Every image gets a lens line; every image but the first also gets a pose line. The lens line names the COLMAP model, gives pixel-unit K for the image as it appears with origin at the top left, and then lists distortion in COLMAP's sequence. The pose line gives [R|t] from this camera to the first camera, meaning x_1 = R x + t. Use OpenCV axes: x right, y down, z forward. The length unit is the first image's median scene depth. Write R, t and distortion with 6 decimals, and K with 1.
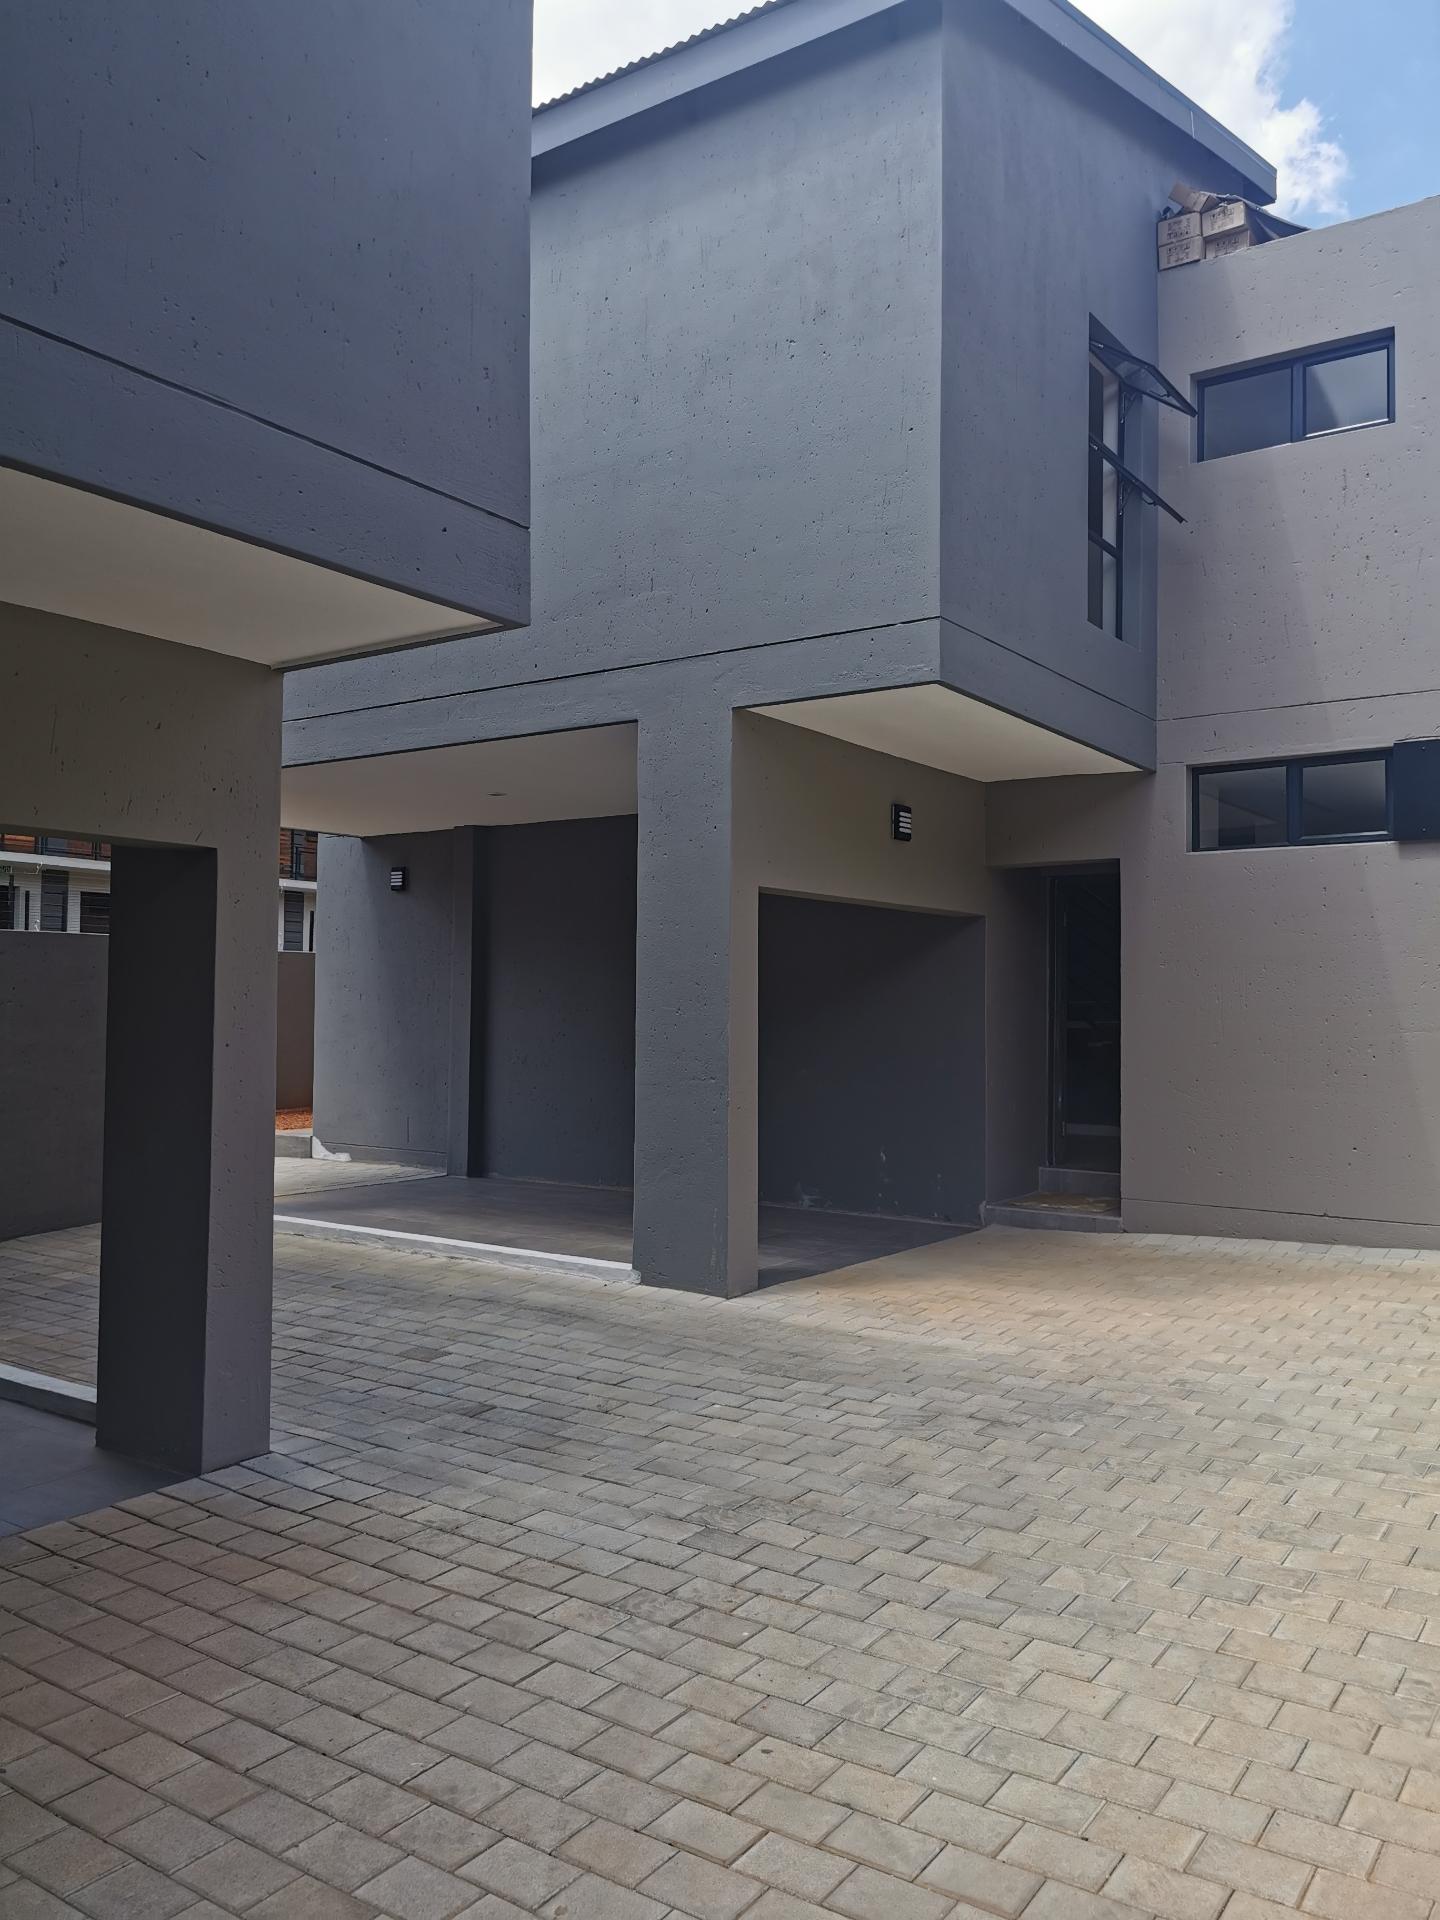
lens RADIAL K [[1488.9, 0, 720.2], [0, 1488.9, 970.7], [0, 0, 1]] dist [0.057025, -0.074573]
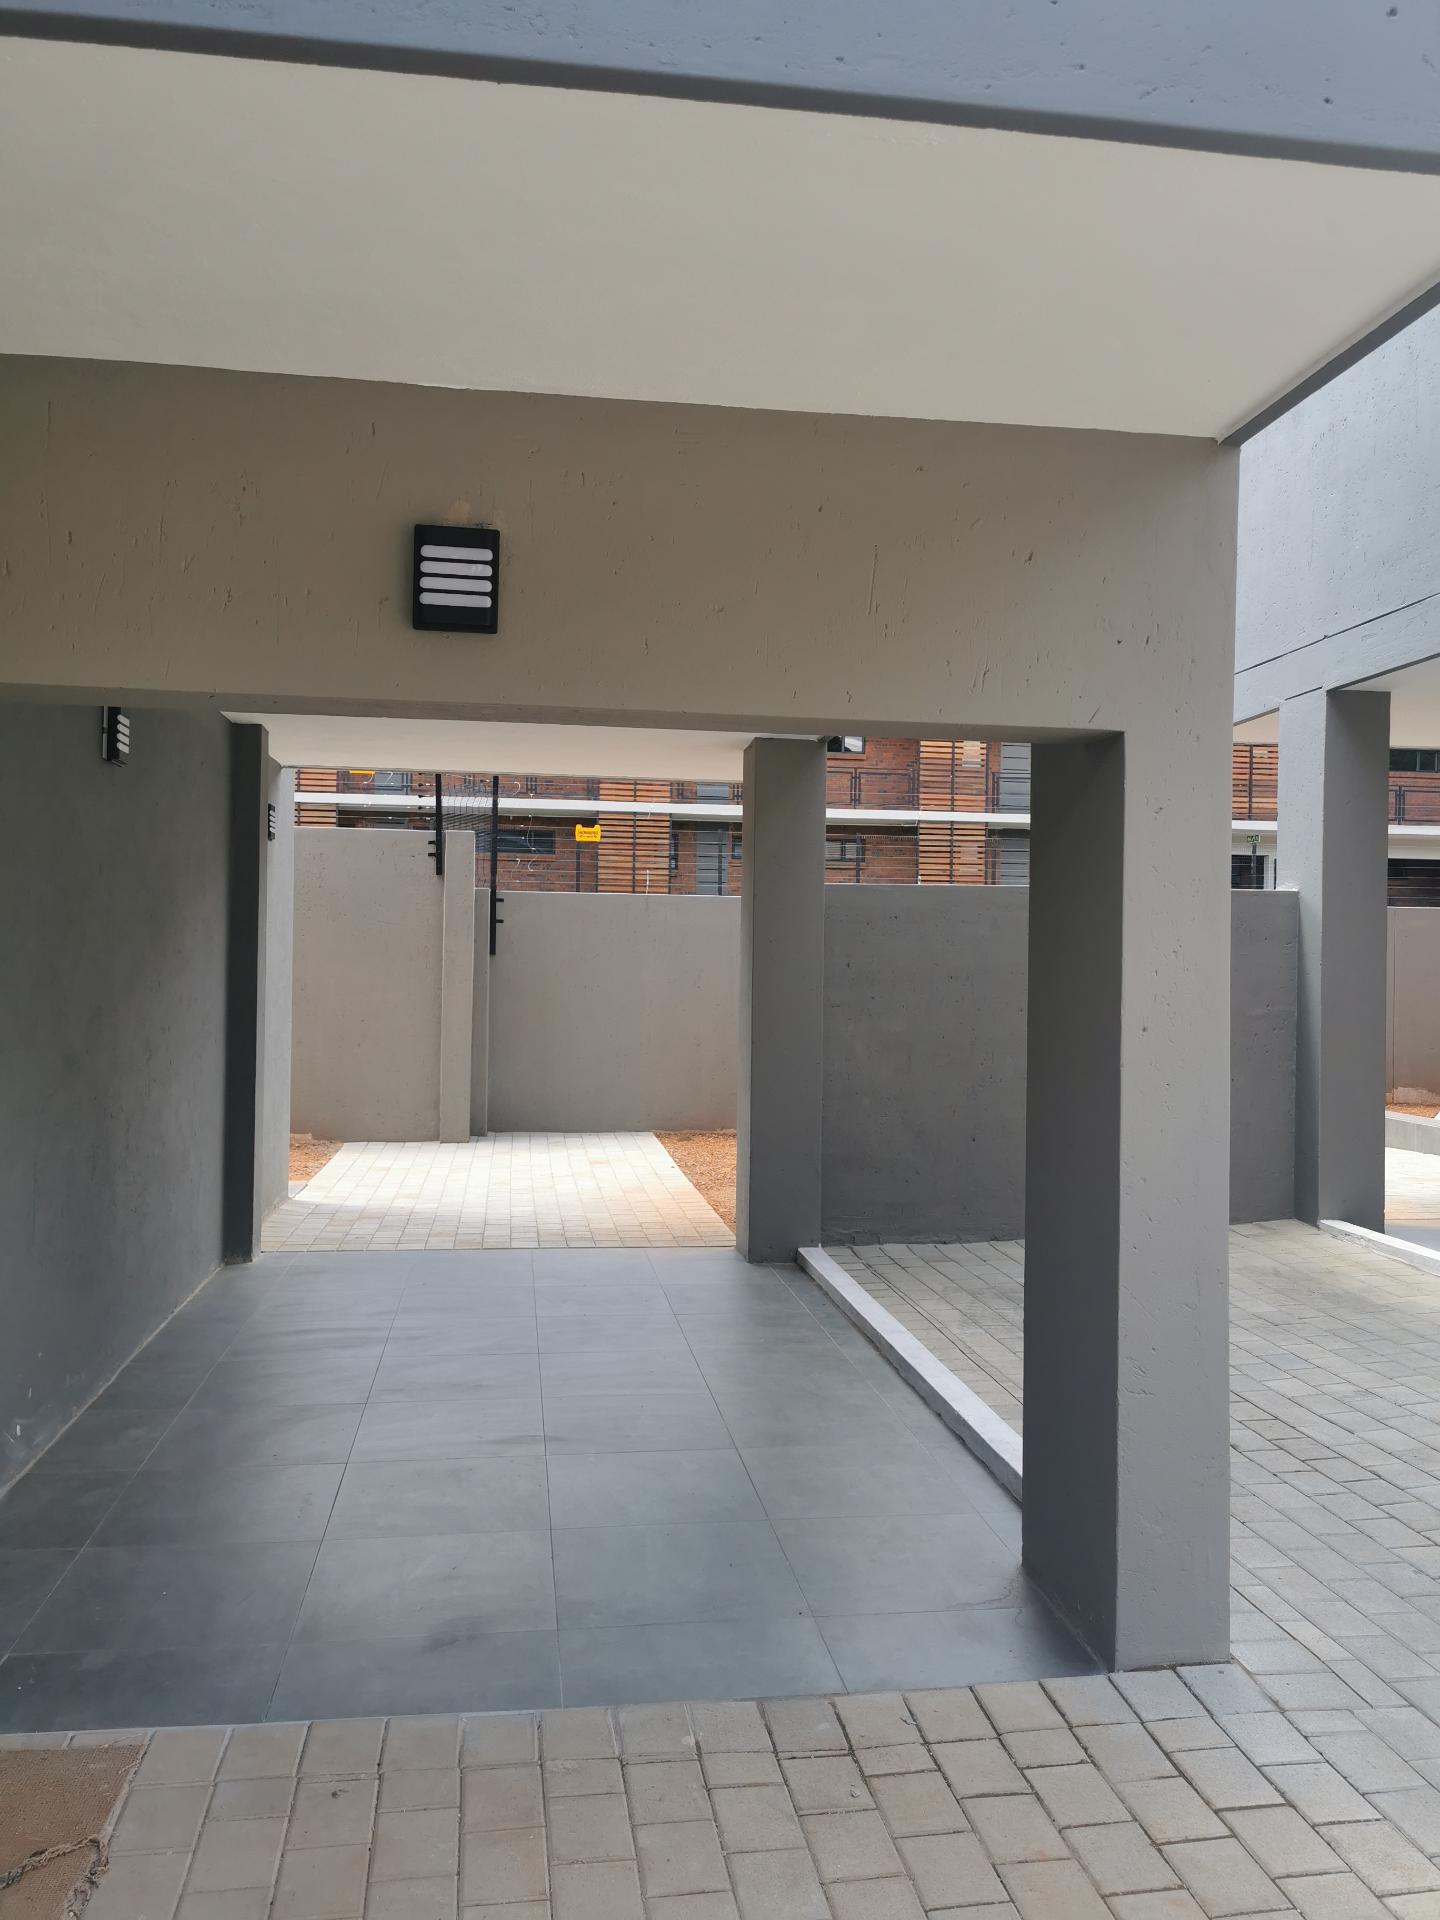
lens RADIAL K [[1488.9, 0, 719.4], [0, 1488.9, 966.3], [0, 0, 1]] dist [0.057025, -0.074573]
pose [[0.687801, -0.003780, -0.725890, 0.020461], [0.016081, 0.999820, 0.010031, 0.012535], [0.725722, -0.018572, 0.687738, 0.413165]]
